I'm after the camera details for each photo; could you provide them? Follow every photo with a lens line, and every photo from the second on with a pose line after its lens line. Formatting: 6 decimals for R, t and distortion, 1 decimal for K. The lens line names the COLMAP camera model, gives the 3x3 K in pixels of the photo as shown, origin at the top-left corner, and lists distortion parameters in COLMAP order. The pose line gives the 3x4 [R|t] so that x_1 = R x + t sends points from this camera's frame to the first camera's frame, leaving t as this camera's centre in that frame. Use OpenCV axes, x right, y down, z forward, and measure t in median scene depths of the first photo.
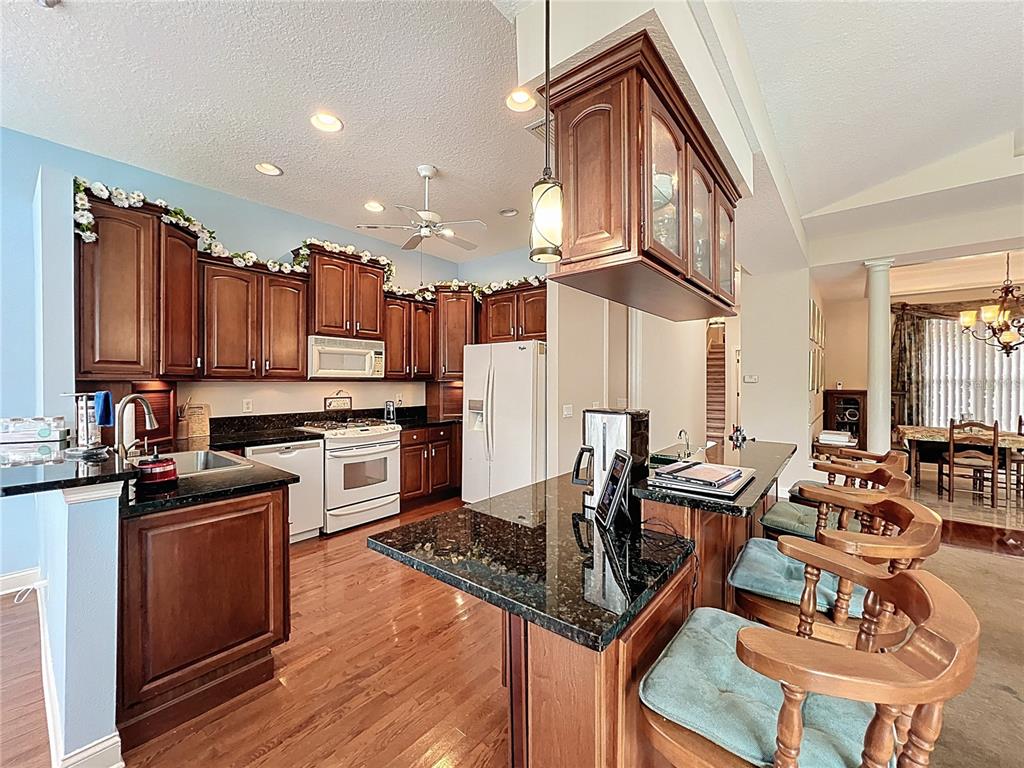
lens RADIAL K [[413.1, 0, 507.8], [0, 413.1, 383.7], [0, 0, 1]] dist [-0.002242, 0.000316]
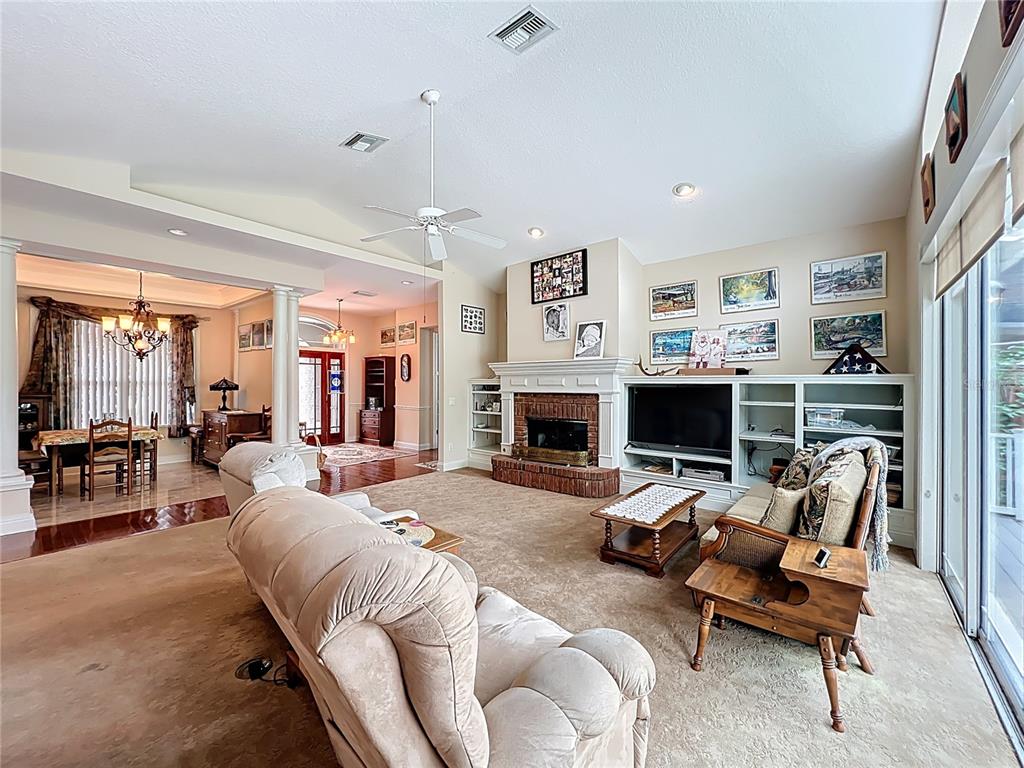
lens RADIAL K [[413.1, 0, 510.0], [0, 413.1, 382.1], [0, 0, 1]] dist [-0.002242, 0.000316]
pose [[-0.004773, 0.004209, 0.999980, 0.061794], [0.005724, 0.999975, -0.004182, 0.003293], [-0.999972, 0.005703, -0.004797, -0.045820]]
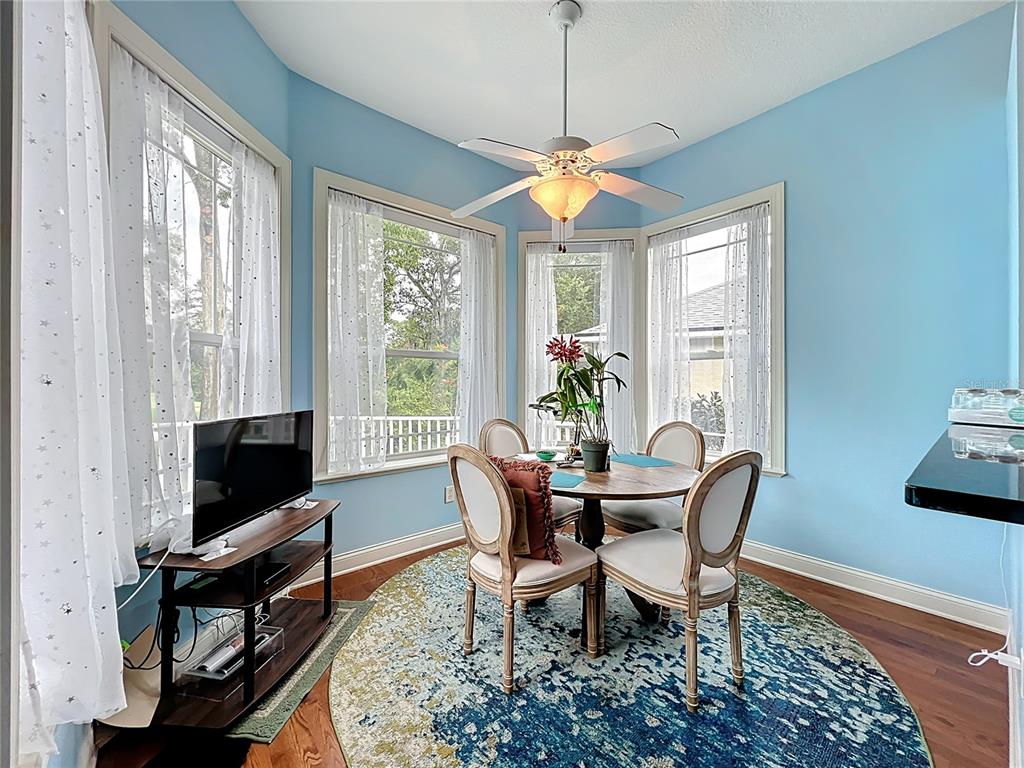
lens RADIAL K [[413.1, 0, 509.3], [0, 413.1, 381.6], [0, 0, 1]] dist [-0.002242, 0.000316]
pose [[-0.170762, -0.001171, -0.985312, -0.225690], [-0.007342, 0.999973, 0.000084, 0.044995], [0.985285, 0.007249, -0.170766, 0.206021]]
